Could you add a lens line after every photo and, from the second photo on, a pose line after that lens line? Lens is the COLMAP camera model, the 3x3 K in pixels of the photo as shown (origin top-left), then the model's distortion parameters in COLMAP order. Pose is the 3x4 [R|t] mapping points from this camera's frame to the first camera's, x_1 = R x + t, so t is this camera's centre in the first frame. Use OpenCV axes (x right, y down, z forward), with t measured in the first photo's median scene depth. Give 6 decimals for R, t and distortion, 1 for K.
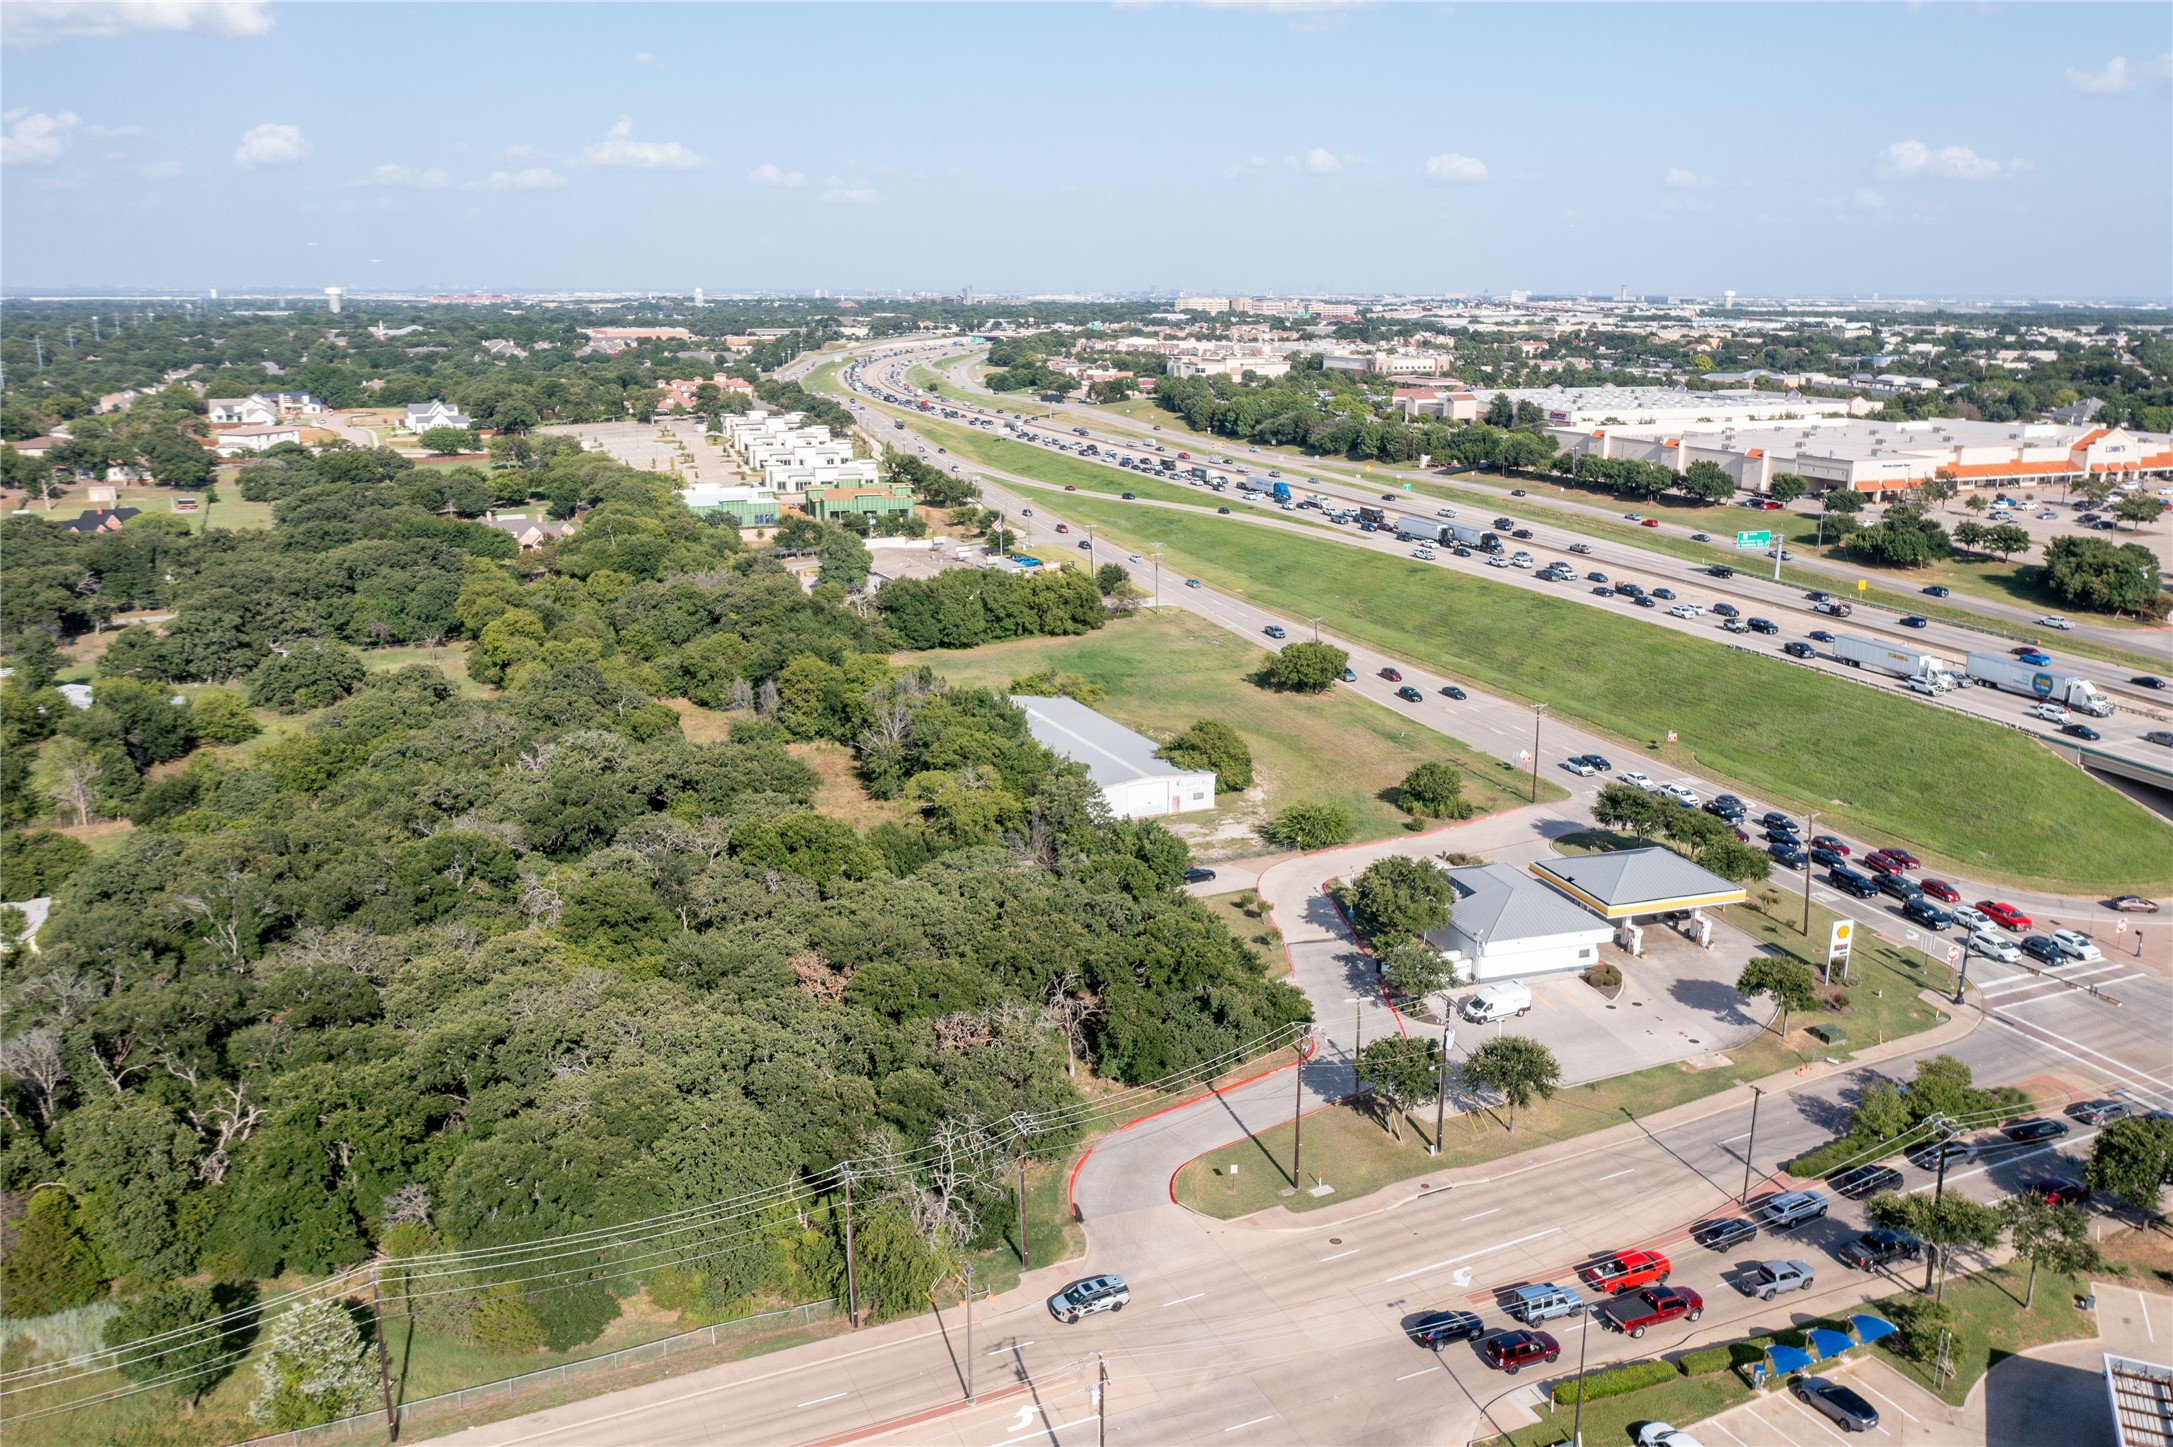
lens RADIAL K [[1699.8, 0, 1086.5], [0, 1699.8, 723.5], [0, 0, 1]] dist [-0.015601, 0.007891]
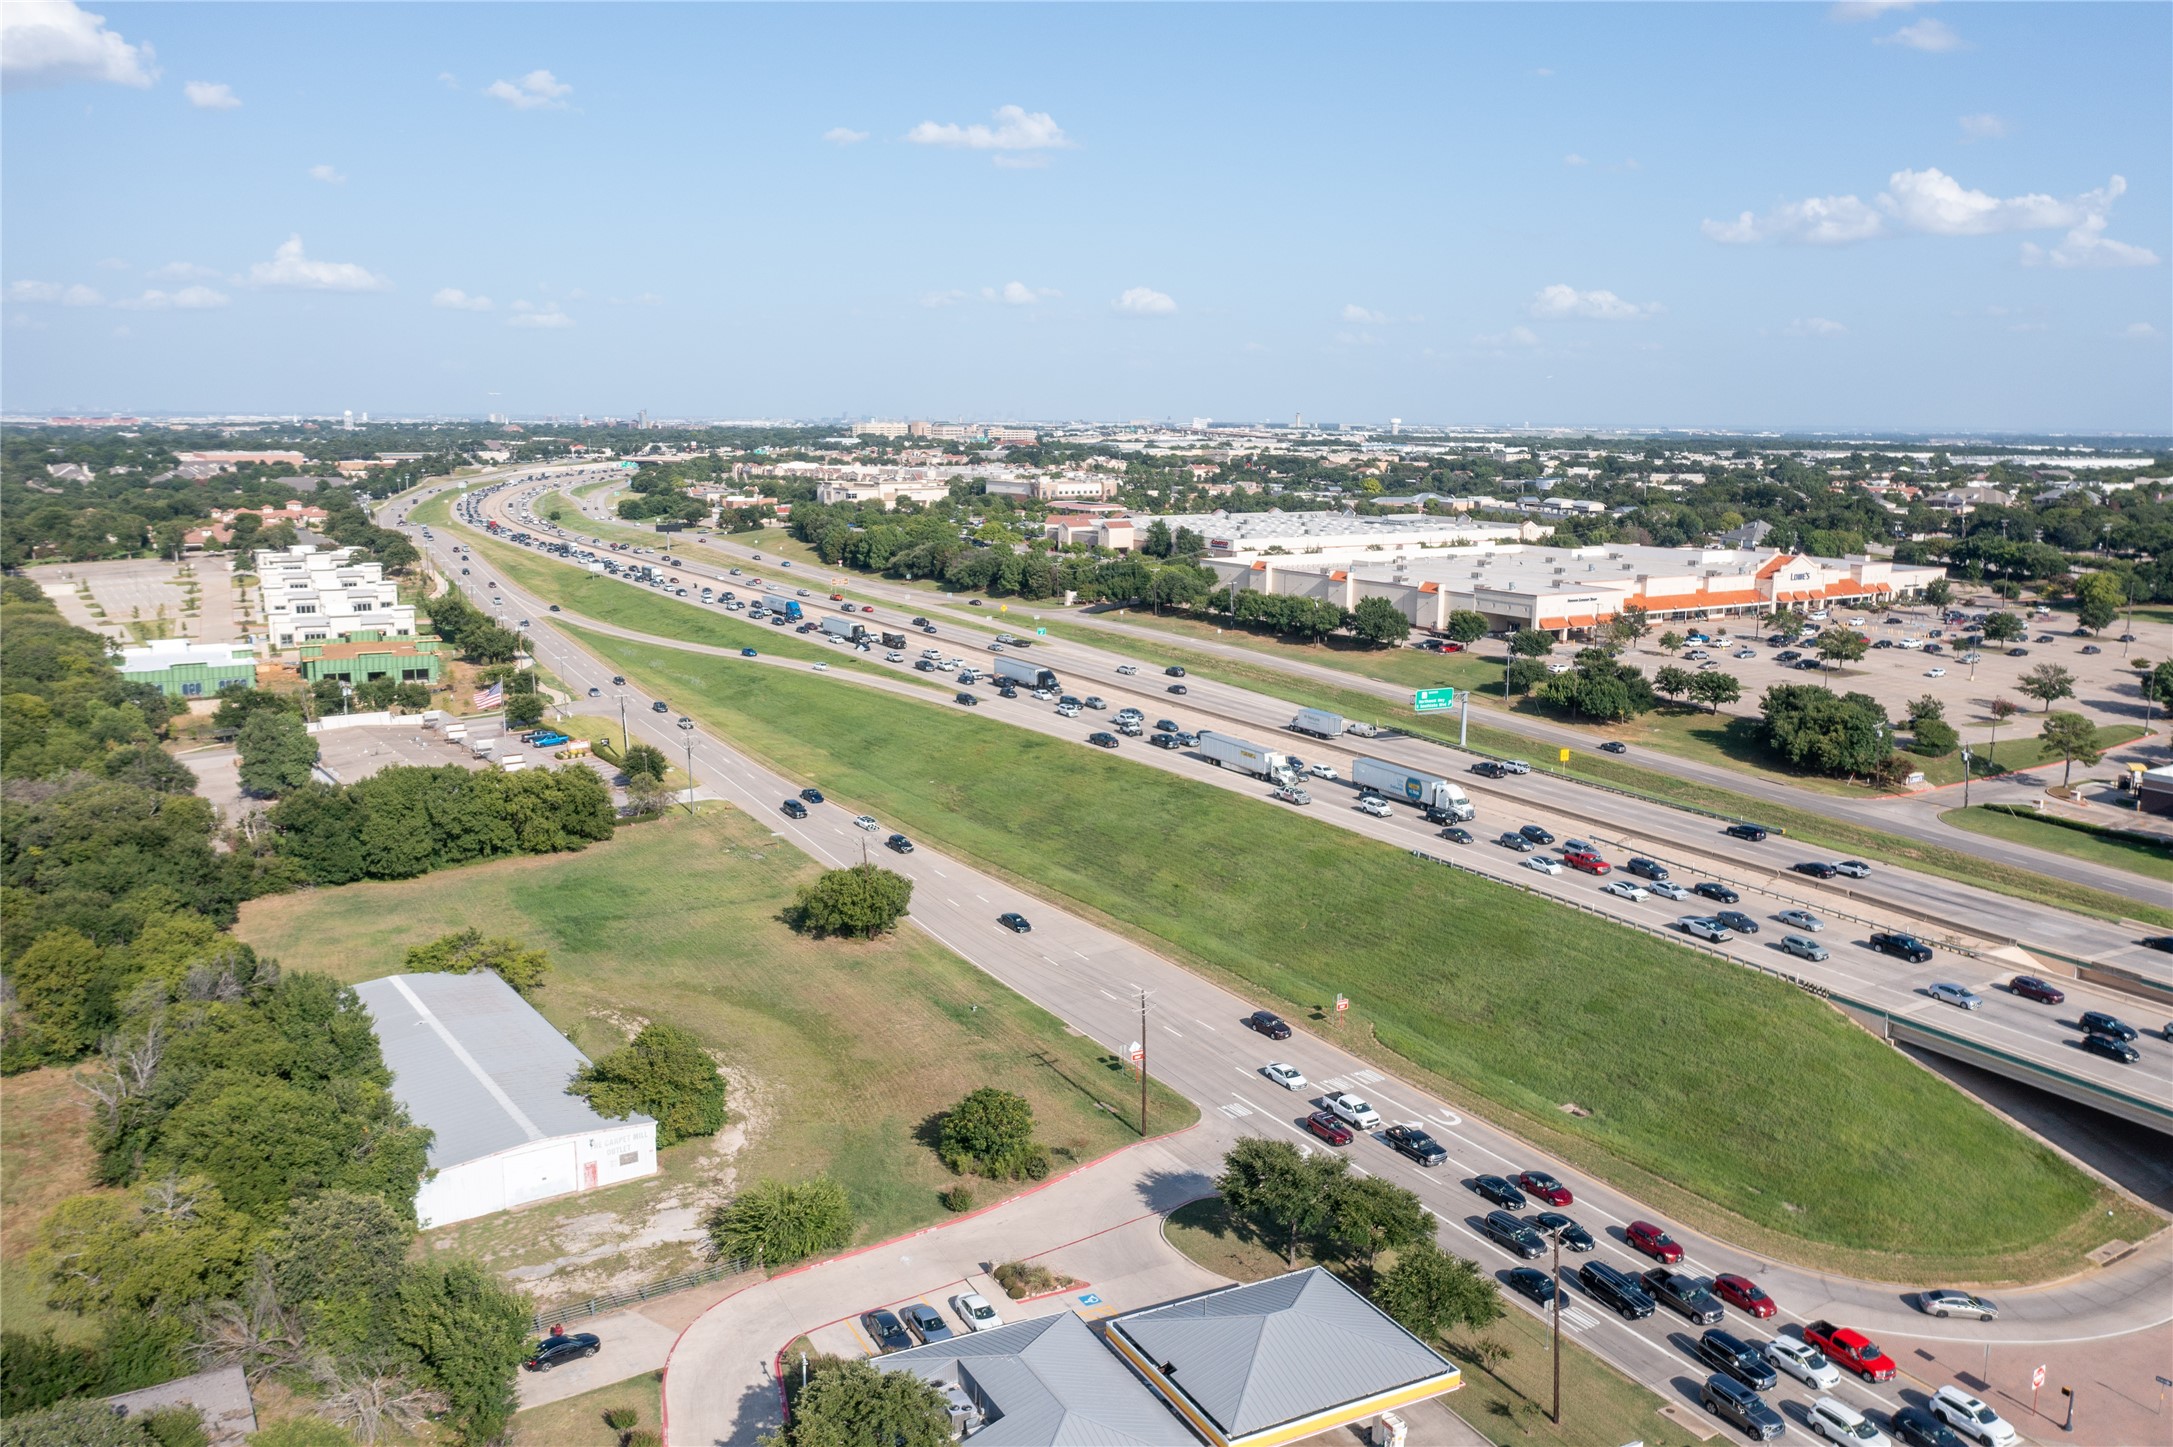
lens RADIAL K [[1699.8, 0, 1086.5], [0, 1699.8, 723.5], [0, 0, 1]] dist [-0.015601, 0.007891]
pose [[0.984756, -0.025756, 0.172025, 0.049462], [0.037997, 0.996945, -0.068247, -0.026733], [-0.169741, 0.073743, 0.982726, 0.127431]]
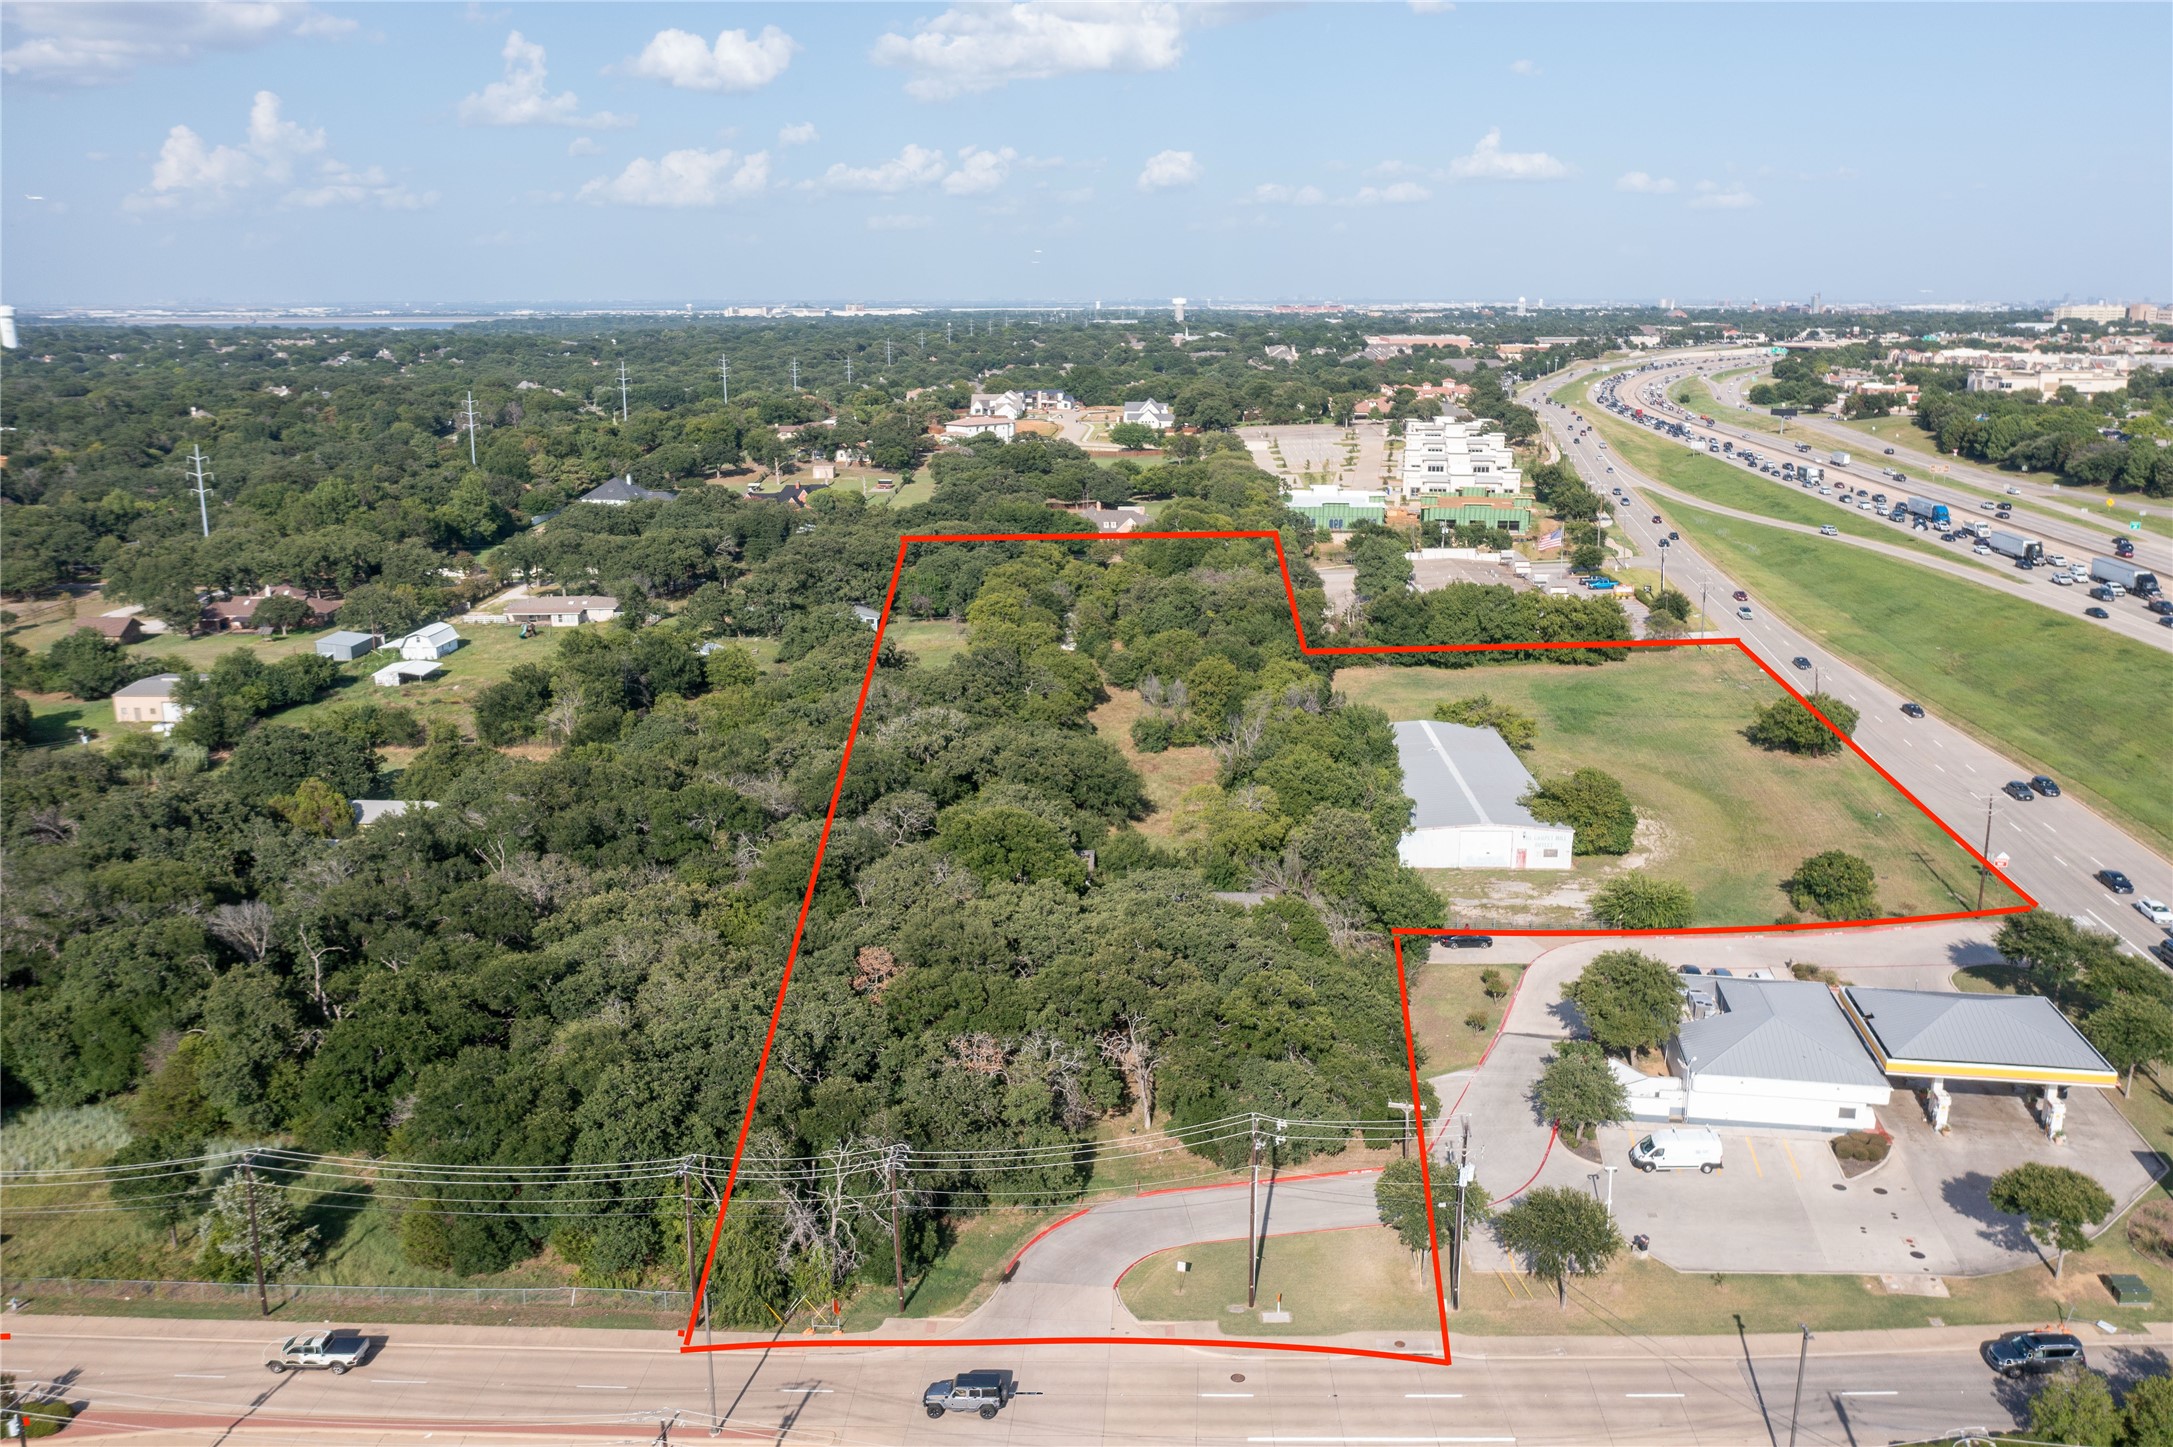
lens RADIAL K [[1720.1, 0, 1086.5], [0, 1720.1, 723.5], [0, 0, 1]] dist [-0.021834, 0.003514]
pose [[0.889219, 0.102355, -0.445885, 0.091025], [-0.106251, 0.994205, 0.016331, -0.004608], [0.444973, 0.032854, 0.894941, 0.042734]]
